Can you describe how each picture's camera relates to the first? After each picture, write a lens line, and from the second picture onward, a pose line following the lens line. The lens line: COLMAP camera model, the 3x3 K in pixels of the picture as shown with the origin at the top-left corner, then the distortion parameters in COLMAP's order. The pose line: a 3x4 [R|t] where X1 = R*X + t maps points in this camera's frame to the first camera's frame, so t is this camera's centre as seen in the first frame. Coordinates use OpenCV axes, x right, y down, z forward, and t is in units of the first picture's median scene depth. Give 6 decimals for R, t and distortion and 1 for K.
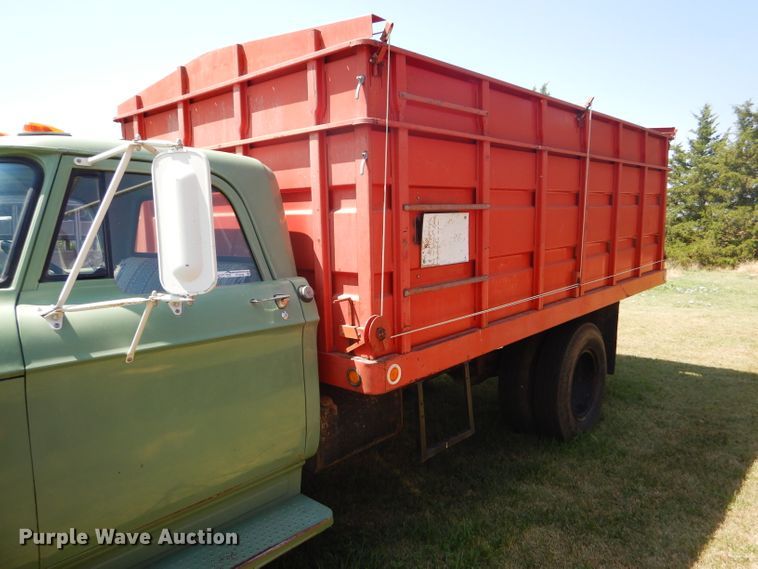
lens RADIAL K [[546.1, 0, 379.0], [0, 546.1, 284.5], [0, 0, 1]] dist [0.009441, -0.000901]
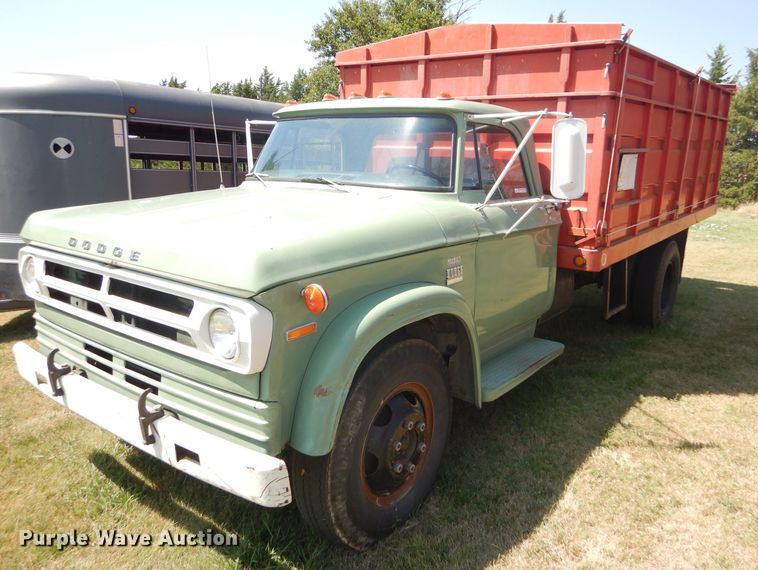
lens RADIAL K [[590.8, 0, 407.9], [0, 590.8, 290.0], [0, 0, 1]] dist [0.007541, 0.001539]
pose [[0.994414, 0.013846, 0.104635, -0.681731], [-0.026043, 0.992895, 0.116113, 0.067261], [-0.102283, -0.118189, 0.987709, -0.599508]]
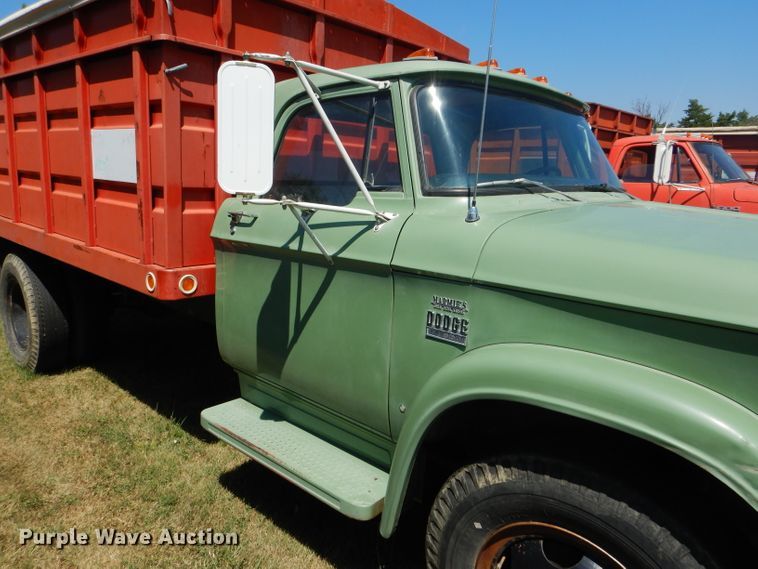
lens RADIAL K [[546.1, 0, 379.0], [0, 546.1, 284.5], [0, 0, 1]] dist [0.009441, -0.000901]
pose [[0.004107, -0.169449, 0.985530, -1.705854], [0.078502, 0.982552, 0.168610, -0.044060], [-0.996906, 0.076673, 0.017337, 1.161186]]
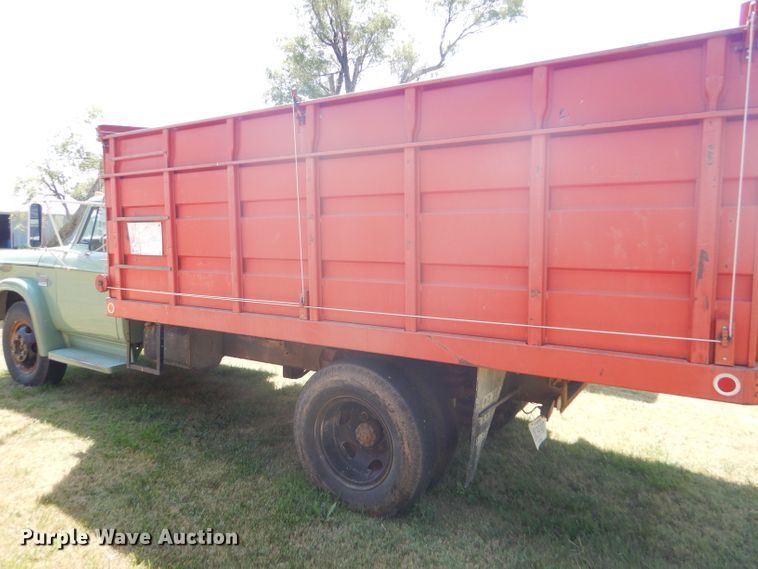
lens RADIAL K [[546.1, 0, 379.0], [0, 546.1, 284.5], [0, 0, 1]] dist [0.009441, -0.000901]
pose [[0.162765, 0.122932, -0.978977, 1.940719], [-0.121740, 0.987128, 0.103715, -0.215262], [0.979126, 0.102299, 0.175636, 1.510903]]
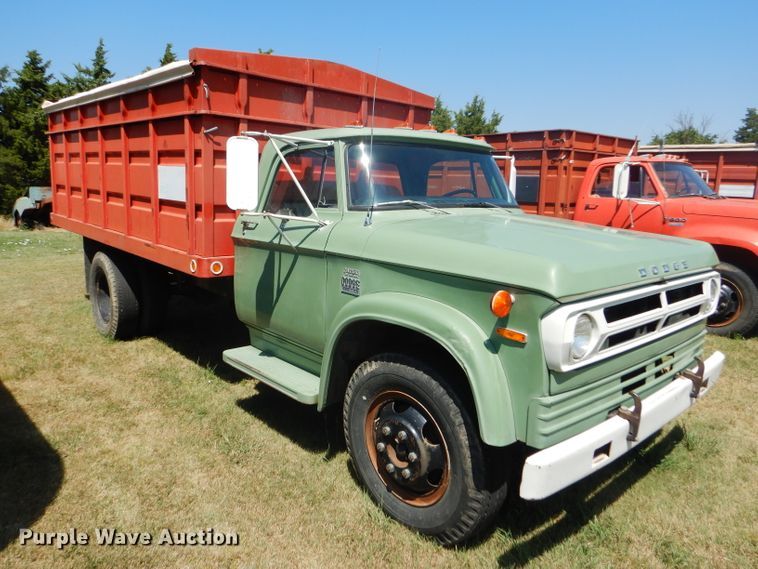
lens RADIAL K [[549.2, 0, 379.0], [0, 549.2, 284.5], [0, 0, 1]] dist [0.006255, -0.005713]
pose [[0.098615, -0.148141, 0.984037, -2.212741], [0.079906, 0.986843, 0.140556, -0.036624], [-0.991912, 0.064770, 0.109155, 0.902612]]
